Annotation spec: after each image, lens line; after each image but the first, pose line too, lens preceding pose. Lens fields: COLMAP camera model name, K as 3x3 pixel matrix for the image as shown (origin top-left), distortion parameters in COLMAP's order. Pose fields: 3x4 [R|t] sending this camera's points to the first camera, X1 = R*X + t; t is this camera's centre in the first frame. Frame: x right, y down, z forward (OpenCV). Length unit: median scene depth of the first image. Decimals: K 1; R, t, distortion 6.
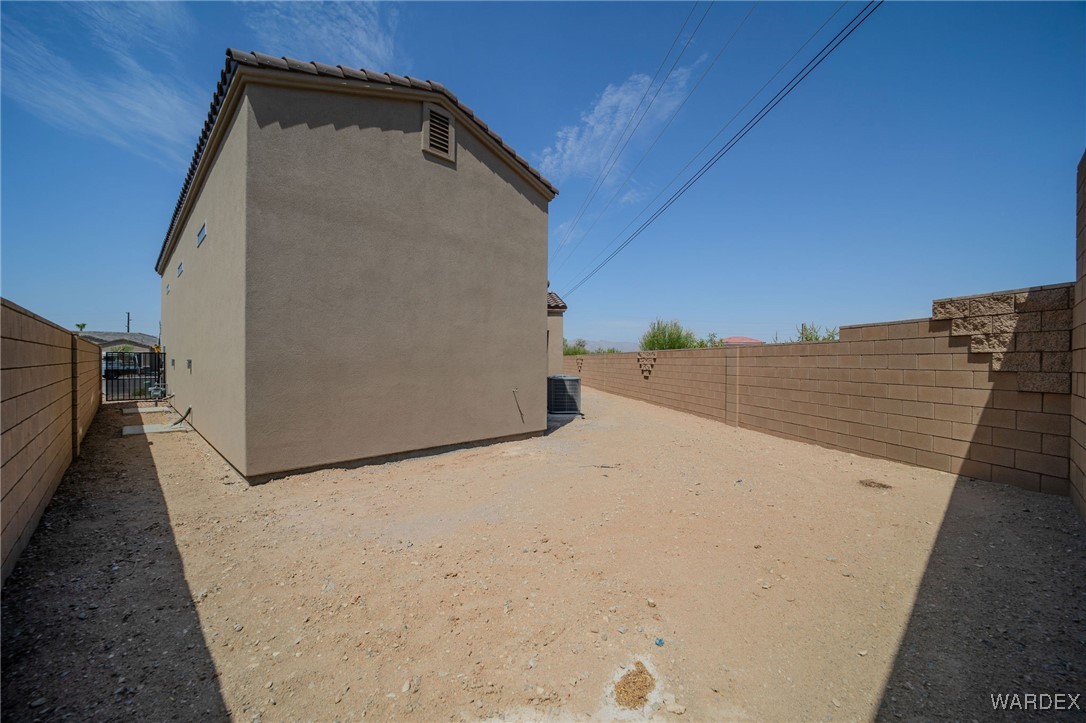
lens RADIAL K [[425.0, 0, 544.1], [0, 425.0, 364.7], [0, 0, 1]] dist [-0.036373, 0.008293]
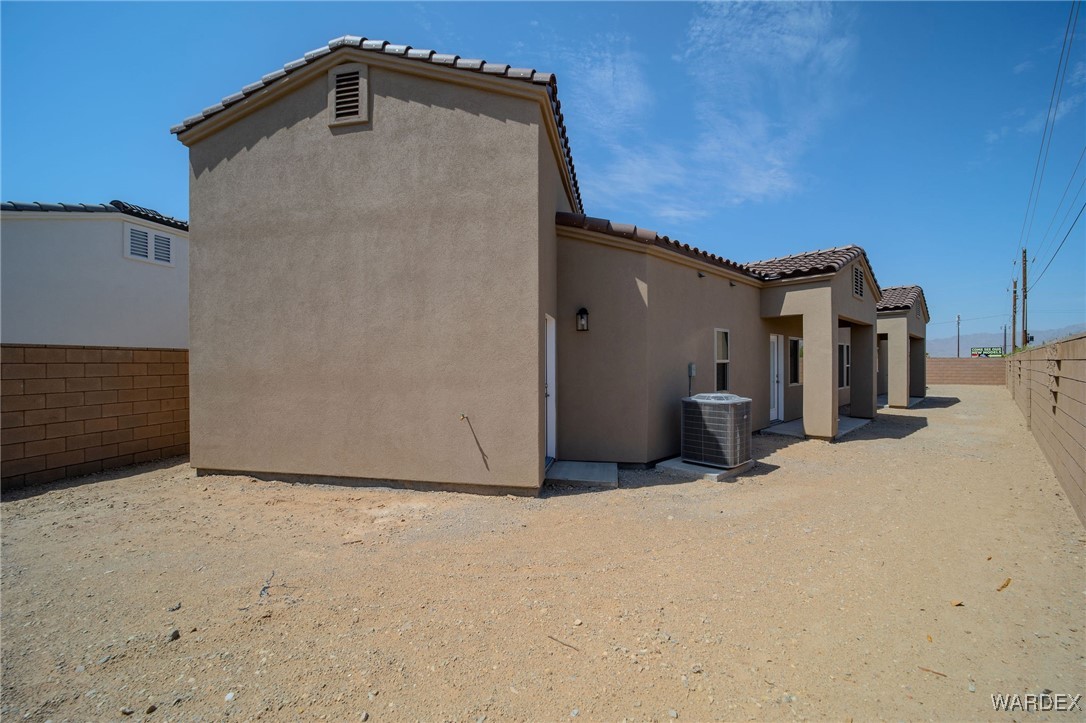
lens RADIAL K [[415.3, 0, 543.0], [0, 415.3, 361.5], [0, 0, 1]] dist [-0.023644, 0.000027]
pose [[0.554728, -0.007665, -0.831996, 0.626295], [0.001550, 0.999965, -0.008180, -0.023709], [0.832030, 0.003248, 0.554721, 0.876712]]
